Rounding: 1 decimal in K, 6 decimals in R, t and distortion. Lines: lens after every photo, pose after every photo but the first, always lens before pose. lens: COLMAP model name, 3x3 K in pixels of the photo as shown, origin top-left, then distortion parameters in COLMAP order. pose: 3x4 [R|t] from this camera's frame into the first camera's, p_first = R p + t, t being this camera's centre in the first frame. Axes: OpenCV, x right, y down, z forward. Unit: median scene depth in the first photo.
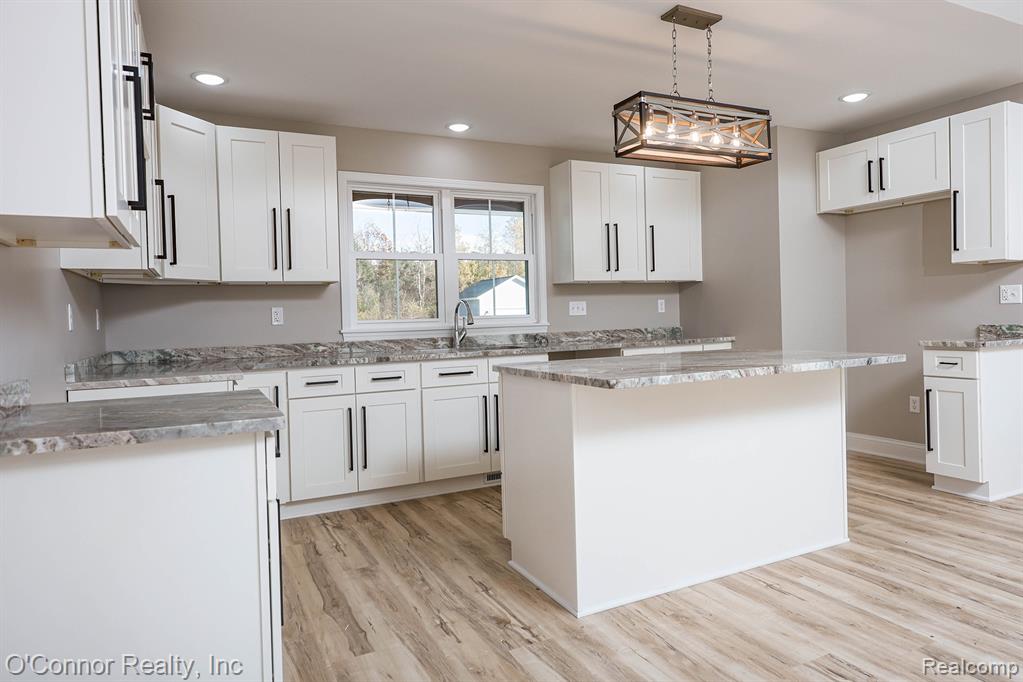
lens RADIAL K [[638.9, 0, 513.7], [0, 638.9, 321.4], [0, 0, 1]] dist [0.003448, -0.000071]
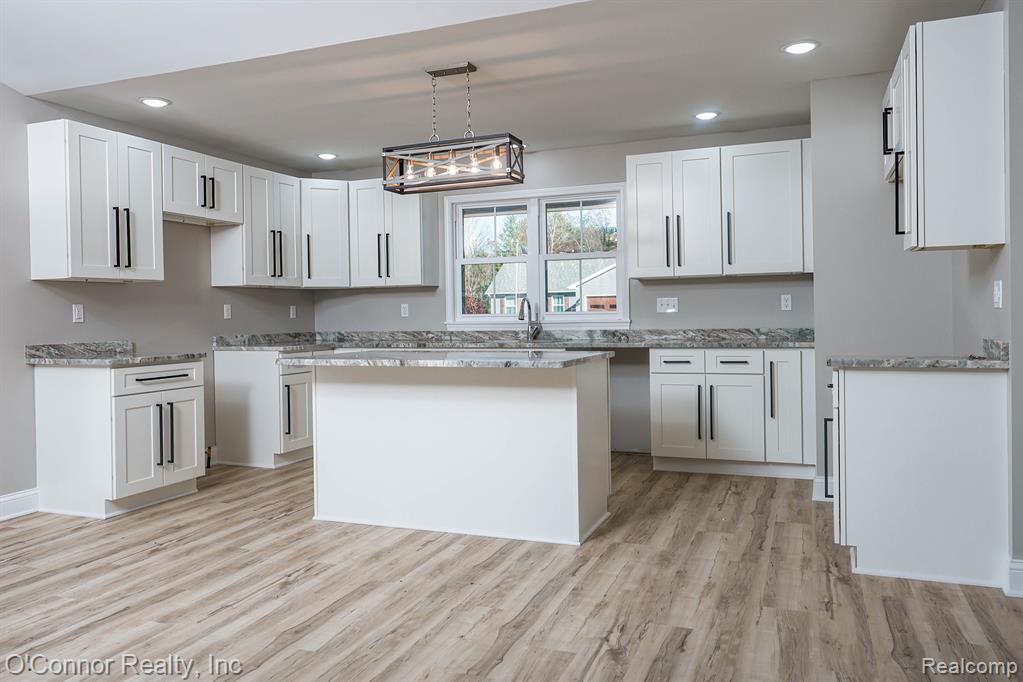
lens RADIAL K [[766.5, 0, 509.2], [0, 766.5, 312.0], [0, 0, 1]] dist [0.005220, 0.007339]
pose [[0.665526, 0.016464, -0.746193, 0.945784], [-0.010677, 0.999864, 0.012539, -0.026188], [0.746299, -0.000377, 0.665611, 0.081761]]
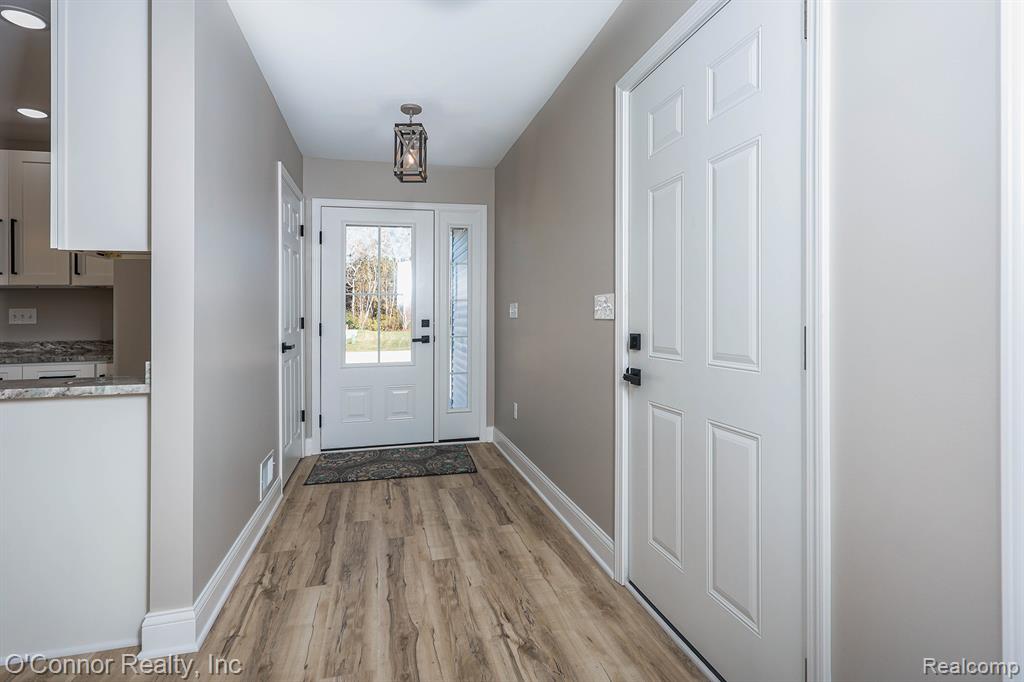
lens RADIAL K [[493.6, 0, 513.5], [0, 493.6, 317.3], [0, 0, 1]] dist [0.003736, 0.000703]
pose [[0.979738, 0.019926, -0.199289, 1.090569], [-0.021123, 0.999769, -0.003885, -0.036775], [0.199166, 0.008016, 0.979933, 0.544340]]
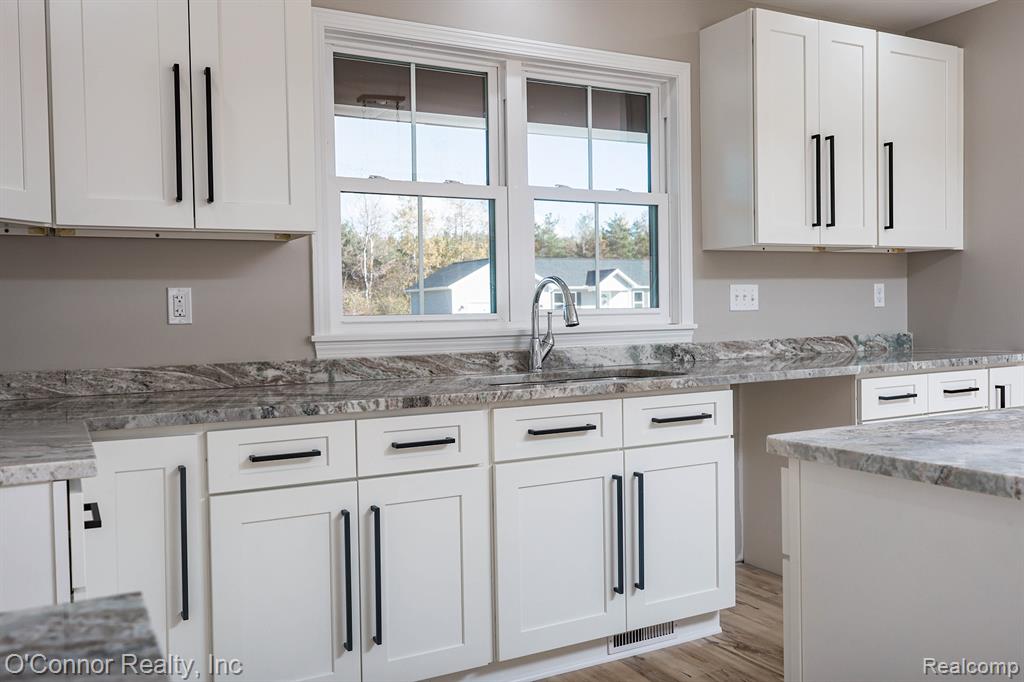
lens RADIAL K [[866.3, 0, 515.4], [0, 866.3, 333.2], [0, 0, 1]] dist [0.000687, -0.001639]
pose [[0.999530, 0.008197, 0.029525, -0.133744], [-0.008631, 0.999856, 0.014610, 0.000645], [-0.029401, -0.014858, 0.999457, 0.335134]]
